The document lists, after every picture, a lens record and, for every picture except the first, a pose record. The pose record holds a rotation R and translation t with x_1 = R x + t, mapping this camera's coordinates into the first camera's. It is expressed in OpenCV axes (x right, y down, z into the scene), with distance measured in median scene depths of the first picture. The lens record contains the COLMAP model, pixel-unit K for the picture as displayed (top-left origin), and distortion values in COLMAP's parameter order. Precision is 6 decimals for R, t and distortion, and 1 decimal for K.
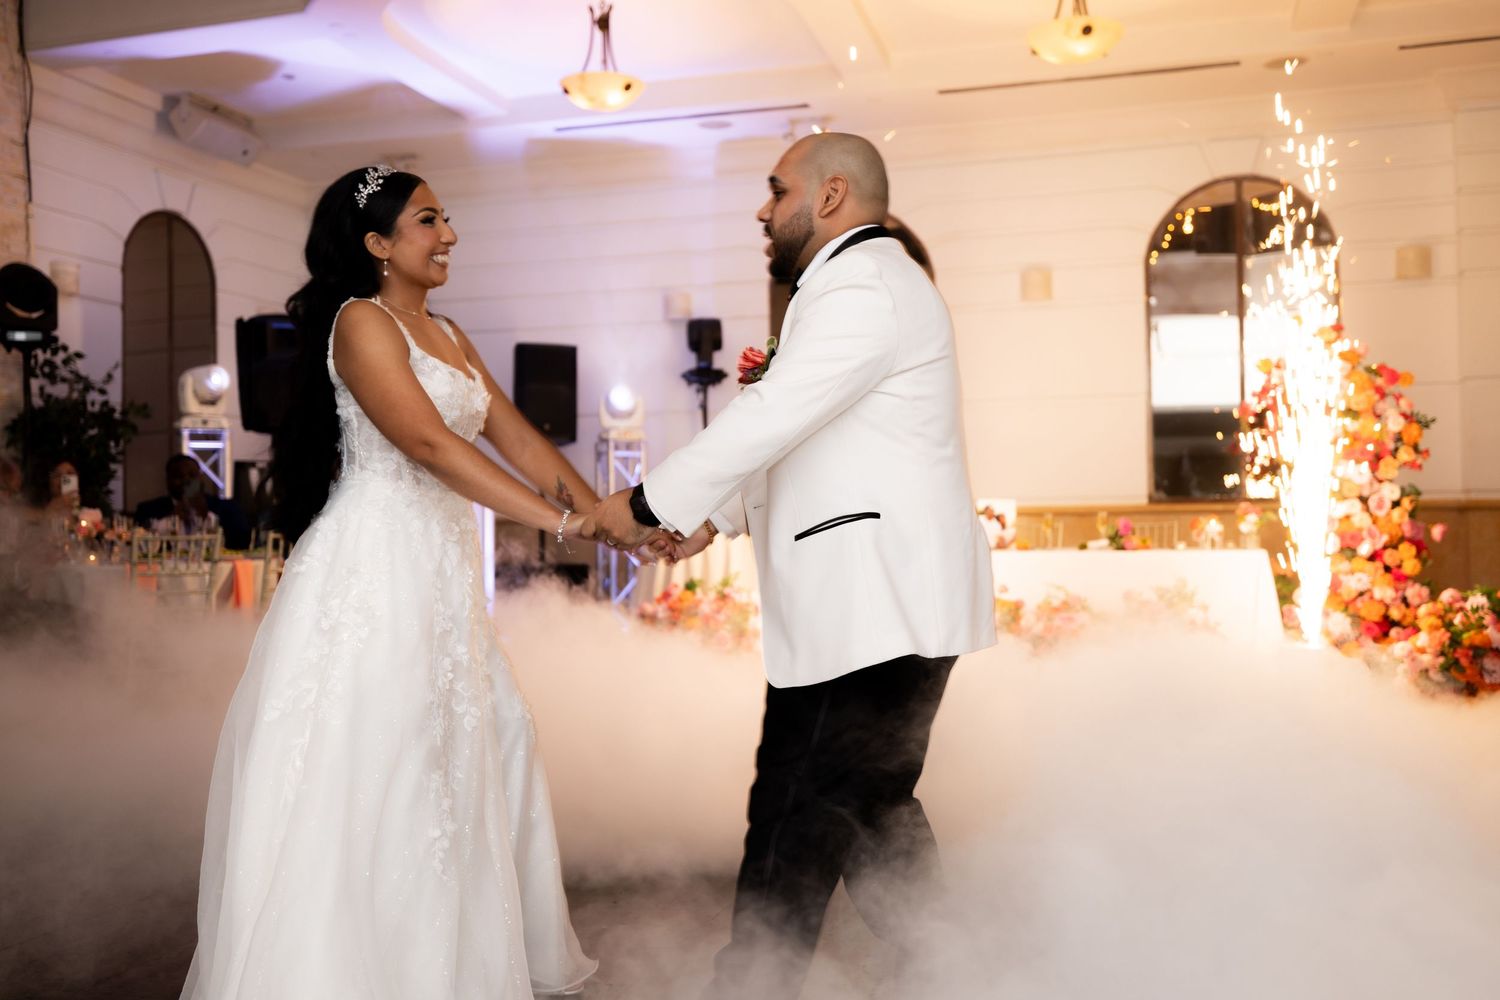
lens RADIAL K [[1514.7, 0, 750.1], [0, 1514.7, 499.9], [0, 0, 1]] dist [0.056976, 0.000000]
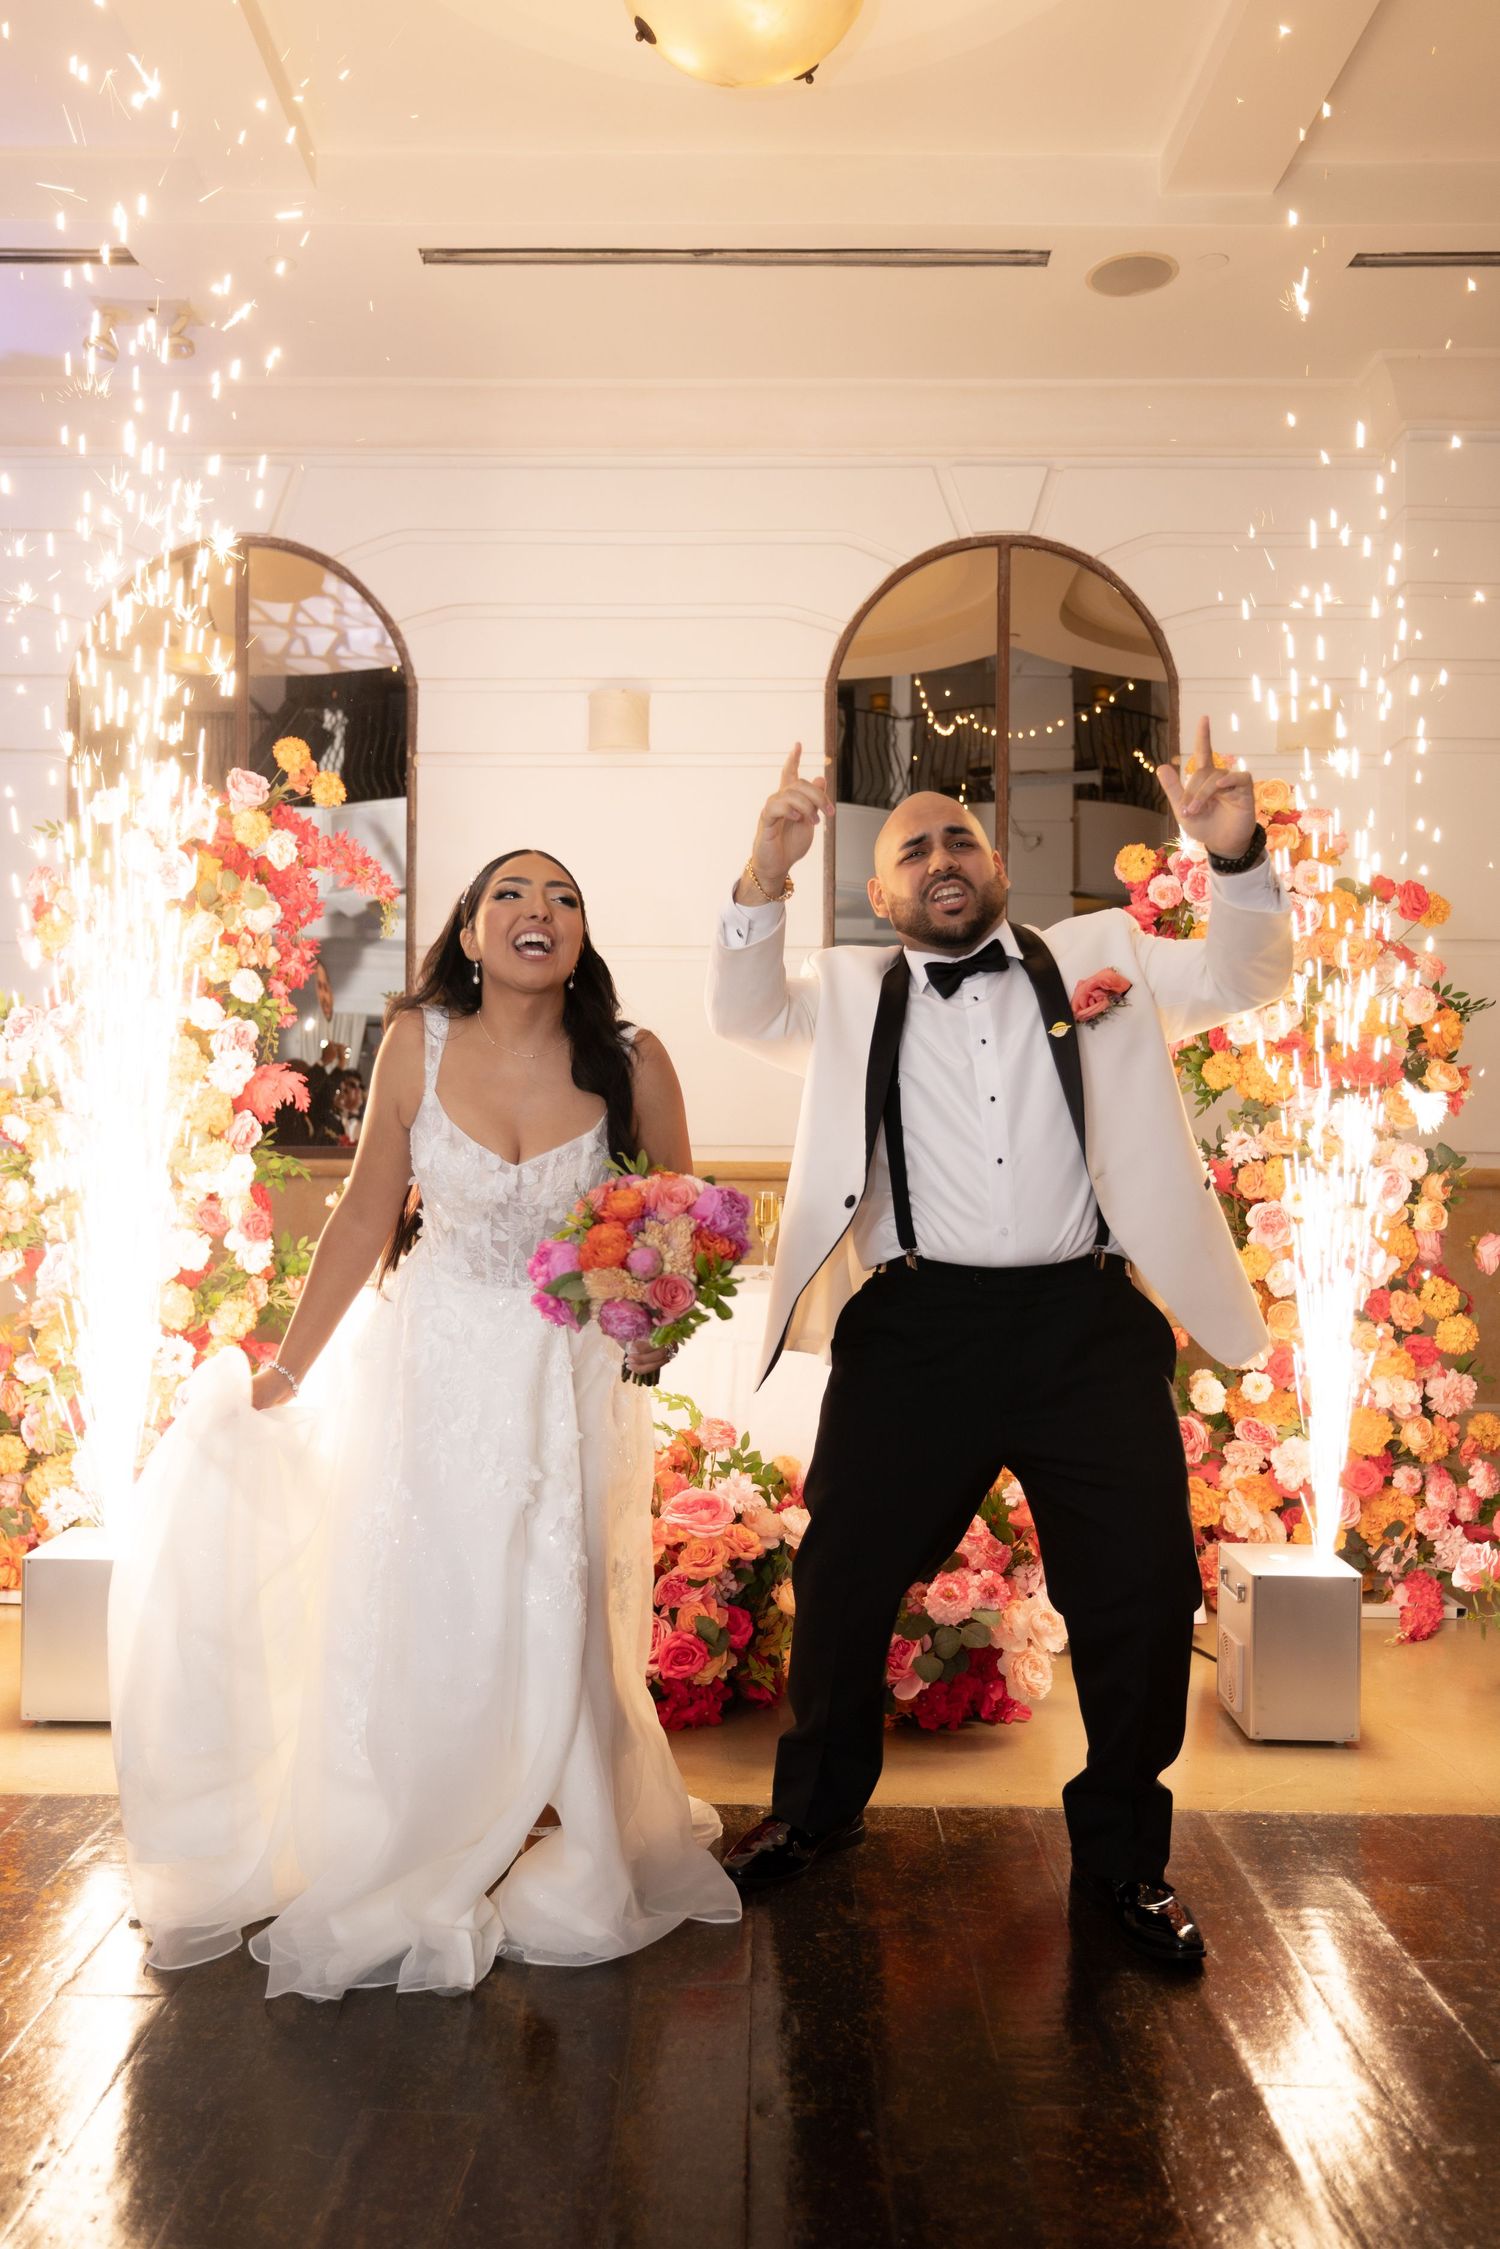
lens RADIAL K [[1604.1, 0, 750.8], [0, 1604.1, 1128.8], [0, 0, 1]] dist [0.003943, 0.000553]
pose [[0.958268, 0.029617, 0.284332, 0.106372], [-0.027773, 0.999559, -0.010516, -0.004244], [-0.284518, 0.002181, 0.958668, 0.611539]]
